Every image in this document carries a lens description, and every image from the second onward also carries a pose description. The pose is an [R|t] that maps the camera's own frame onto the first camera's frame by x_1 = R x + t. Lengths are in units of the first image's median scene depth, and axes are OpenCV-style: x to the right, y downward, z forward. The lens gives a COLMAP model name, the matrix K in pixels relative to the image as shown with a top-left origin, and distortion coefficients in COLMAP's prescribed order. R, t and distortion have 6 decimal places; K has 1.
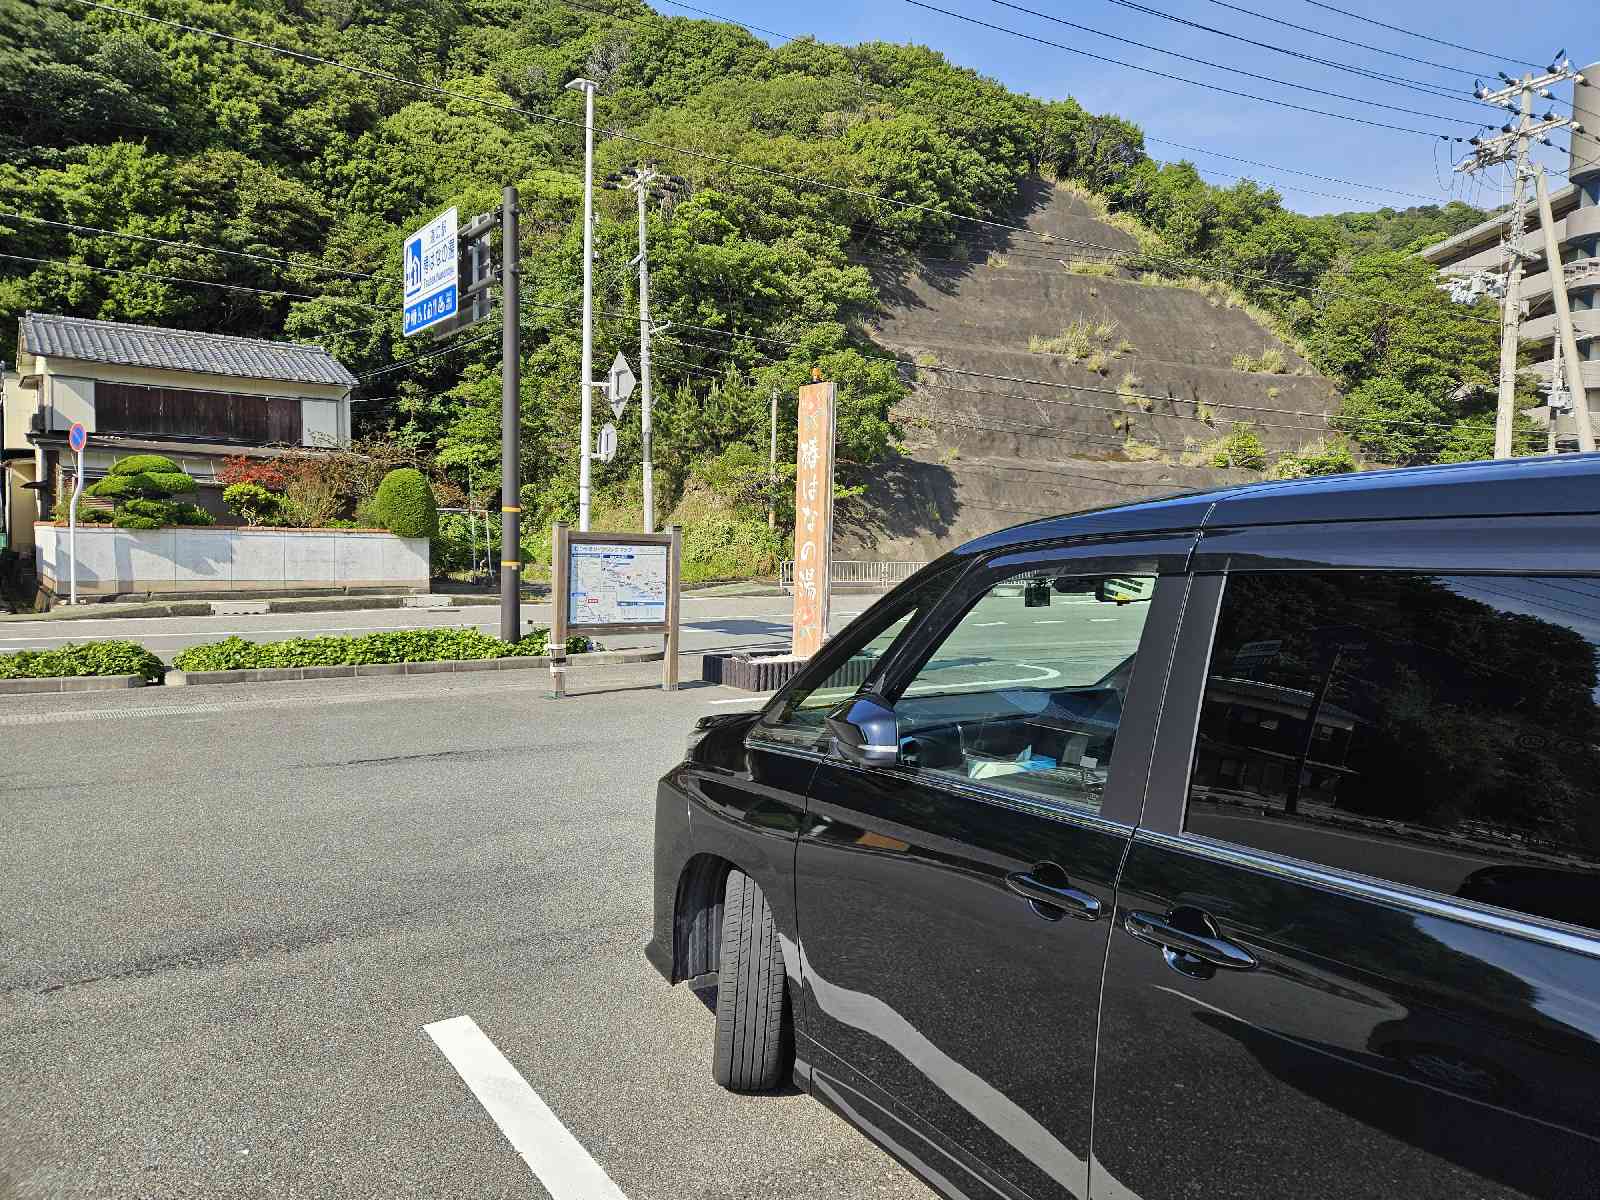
lens RADIAL K [[1082.7, 0, 800.0], [0, 1082.7, 600.0], [0, 0, 1]] dist [0.101363, -0.096553]
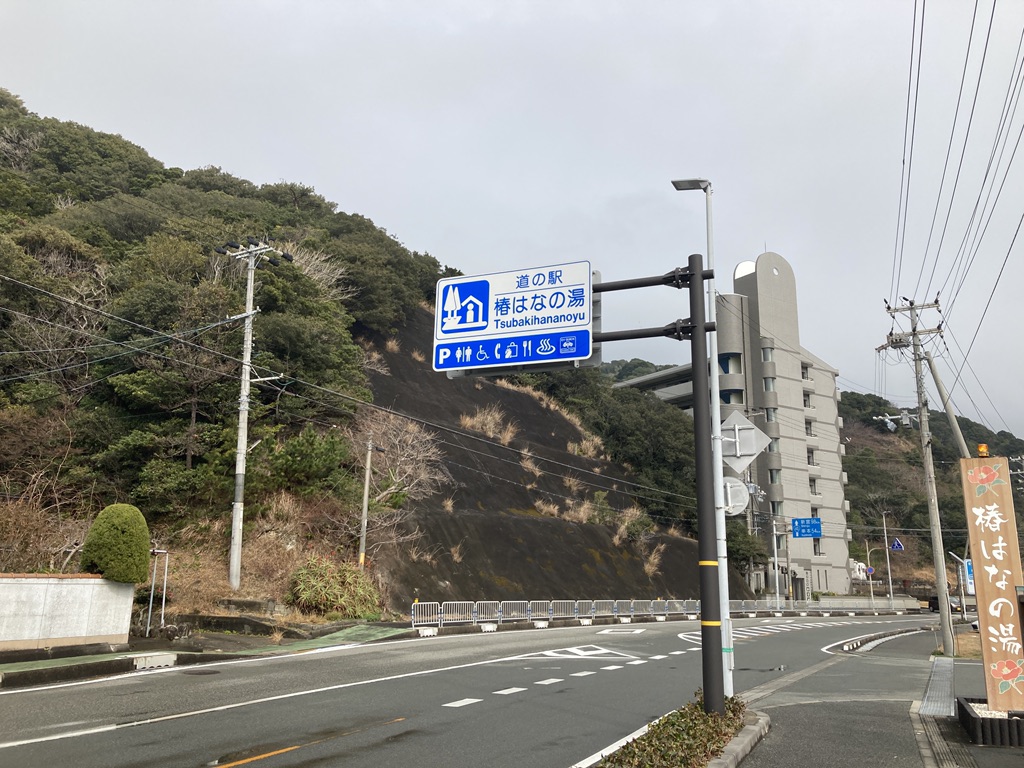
lens RADIAL K [[853.0, 0, 509.2], [0, 853.0, 366.4], [0, 0, 1]] dist [0.050034, -0.050617]
pose [[0.857943, 0.124739, 0.498371, -0.280142], [0.024016, 0.959277, -0.281444, -0.014262], [-0.513183, 0.253432, 0.820010, 0.151218]]
